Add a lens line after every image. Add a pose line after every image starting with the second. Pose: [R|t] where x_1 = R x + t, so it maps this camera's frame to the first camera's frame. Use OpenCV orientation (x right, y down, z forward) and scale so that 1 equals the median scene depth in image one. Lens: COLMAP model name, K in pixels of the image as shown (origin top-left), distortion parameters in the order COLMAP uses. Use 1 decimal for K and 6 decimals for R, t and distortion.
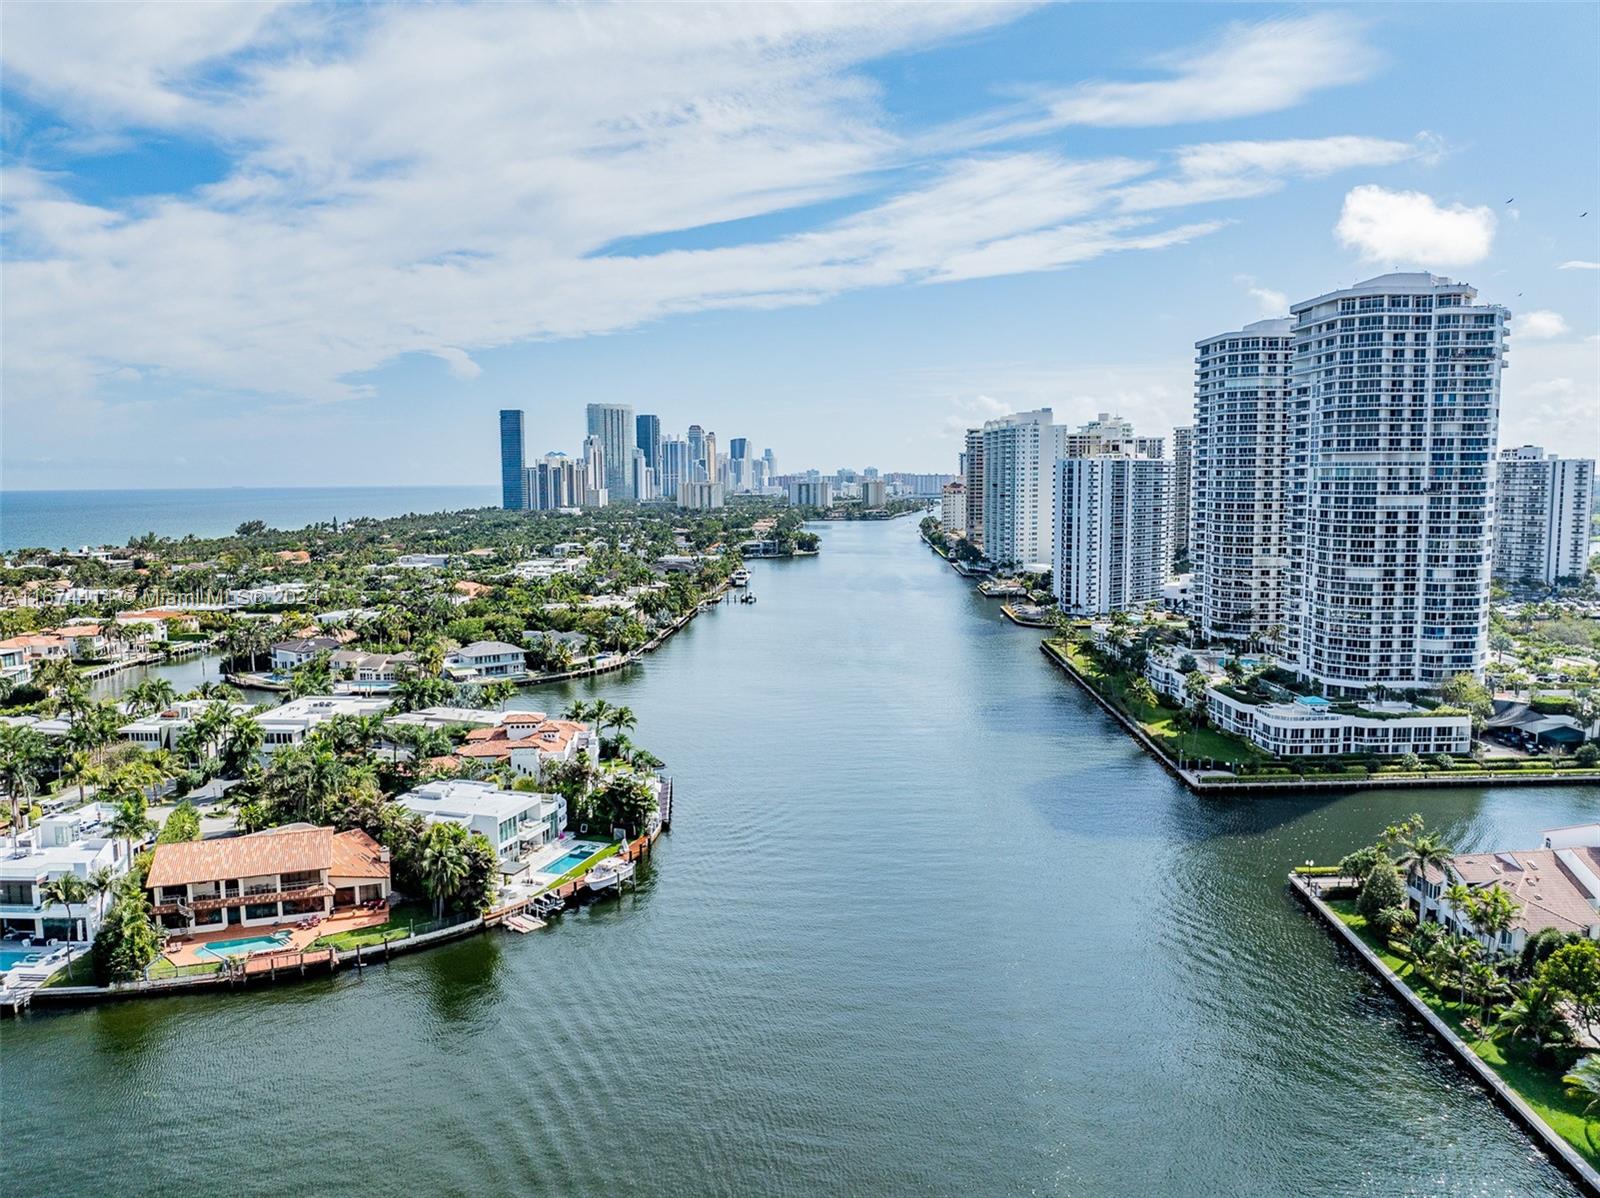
lens RADIAL K [[1128.5, 0, 787.7], [0, 1128.5, 598.2], [0, 0, 1]] dist [-0.035282, -0.005070]
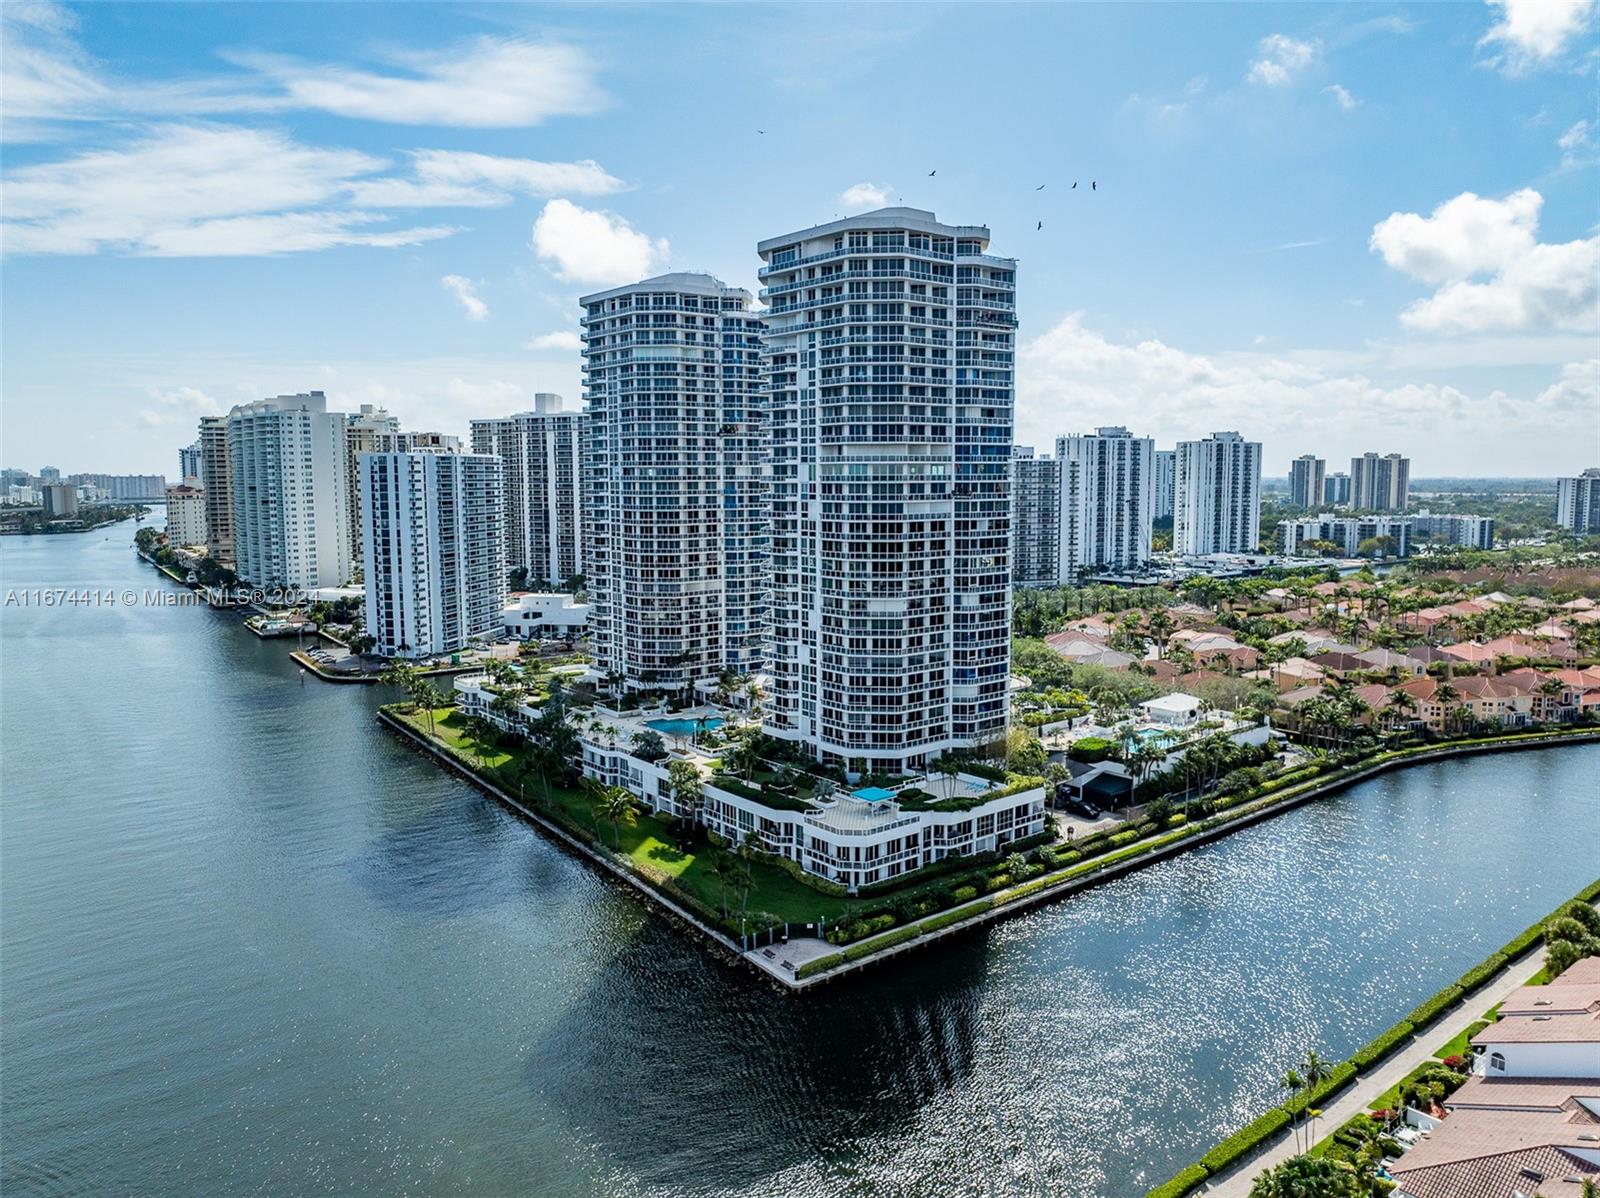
lens RADIAL K [[1128.5, 0, 787.7], [0, 1128.5, 598.2], [0, 0, 1]] dist [-0.035282, -0.005070]
pose [[0.790792, -0.064338, 0.608694, 0.003026], [0.064499, 0.997683, 0.021660, -0.035136], [-0.608677, 0.022132, 0.793109, 0.326610]]
